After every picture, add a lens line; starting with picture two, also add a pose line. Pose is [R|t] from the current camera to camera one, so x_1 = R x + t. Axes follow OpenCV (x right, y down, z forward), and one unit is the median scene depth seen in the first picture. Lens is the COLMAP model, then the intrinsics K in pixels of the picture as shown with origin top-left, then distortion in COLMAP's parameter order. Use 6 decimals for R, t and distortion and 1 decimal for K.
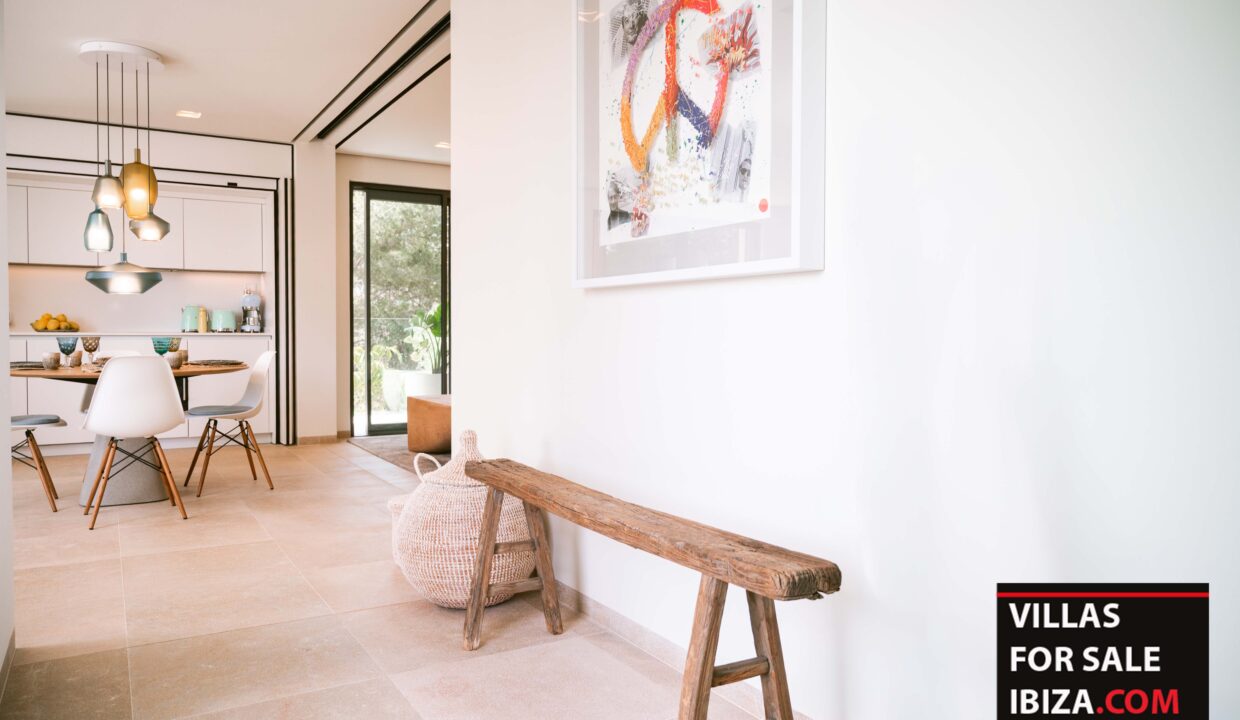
lens RADIAL K [[862.6, 0, 620.0], [0, 862.6, 360.0], [0, 0, 1]] dist [-0.002837, -0.000411]
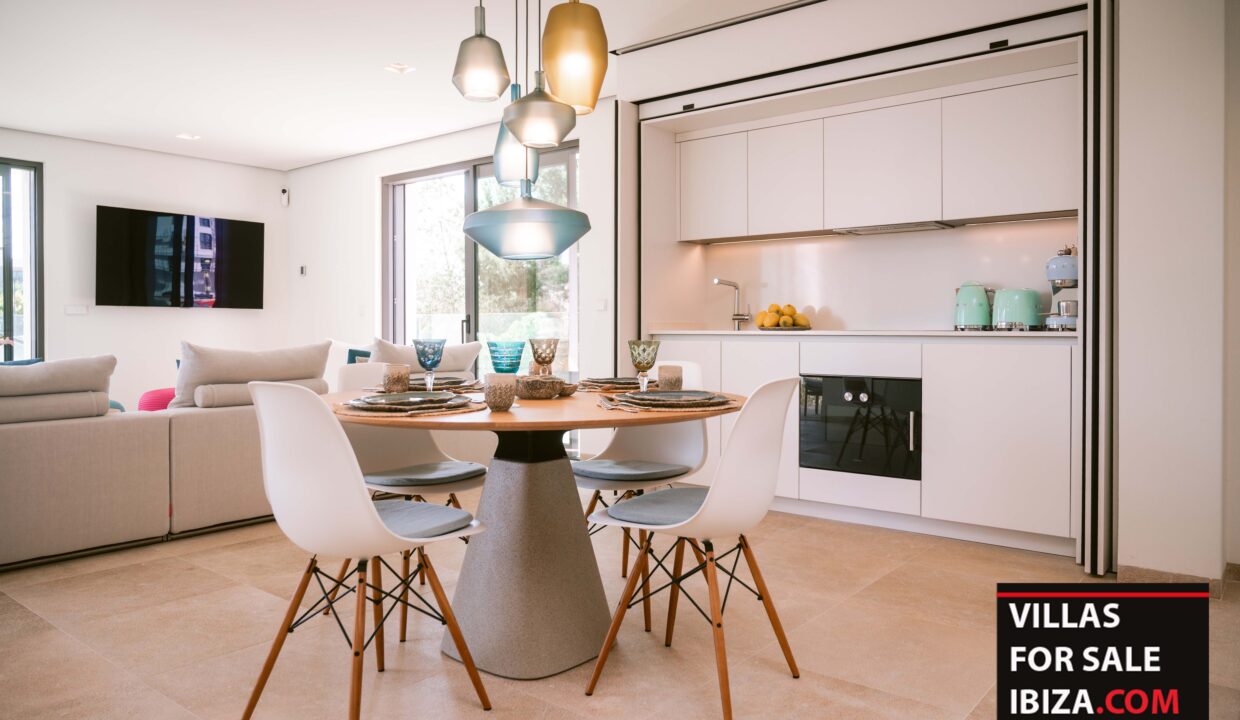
lens RADIAL K [[837.3, 0, 620.5], [0, 837.3, 335.5], [0, 0, 1]] dist [0.000282, -0.000104]
pose [[0.342432, 0.005408, -0.939527, -0.054244], [-0.029744, 0.999545, -0.005088, -0.020074], [0.939072, 0.029687, 0.342437, 0.626943]]
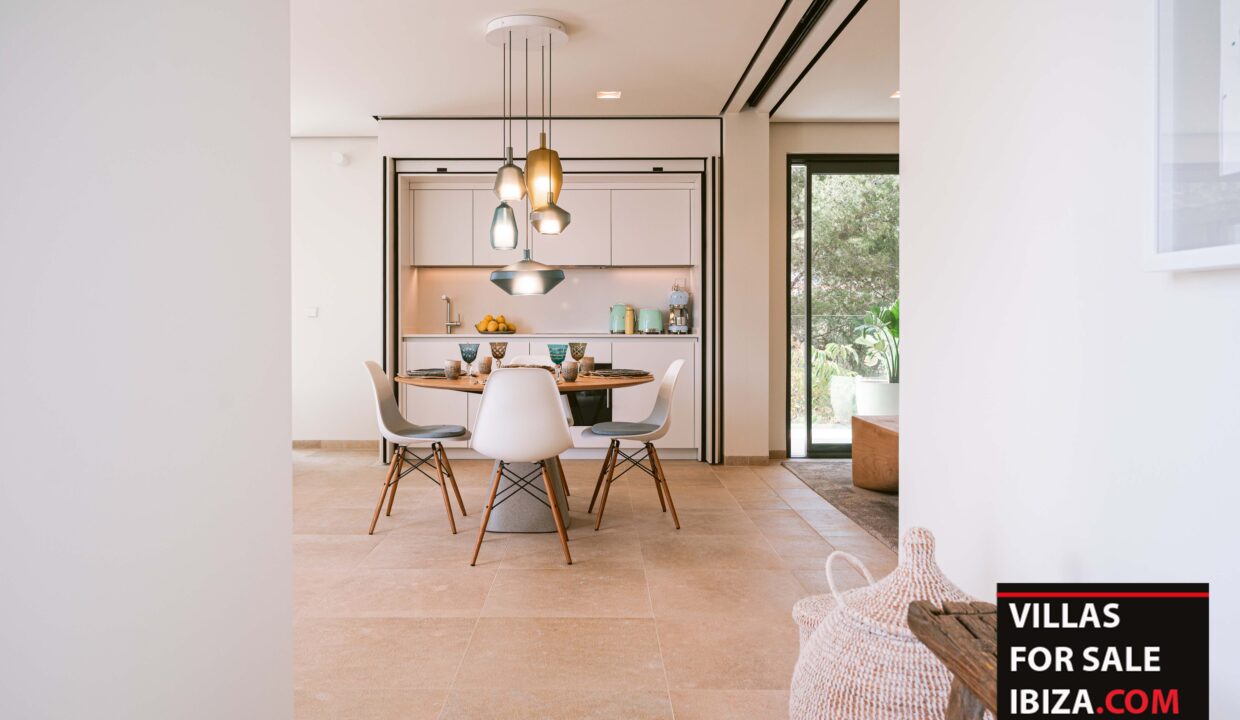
lens RADIAL K [[895.1, 0, 585.5], [0, 895.1, 326.6], [0, 0, 1]] dist [-0.005326, 0.000241]
pose [[0.850870, -0.001979, -0.525372, -0.023867], [-0.013833, 0.999562, -0.026170, -0.014580], [0.525193, 0.029535, 0.850470, 0.172303]]
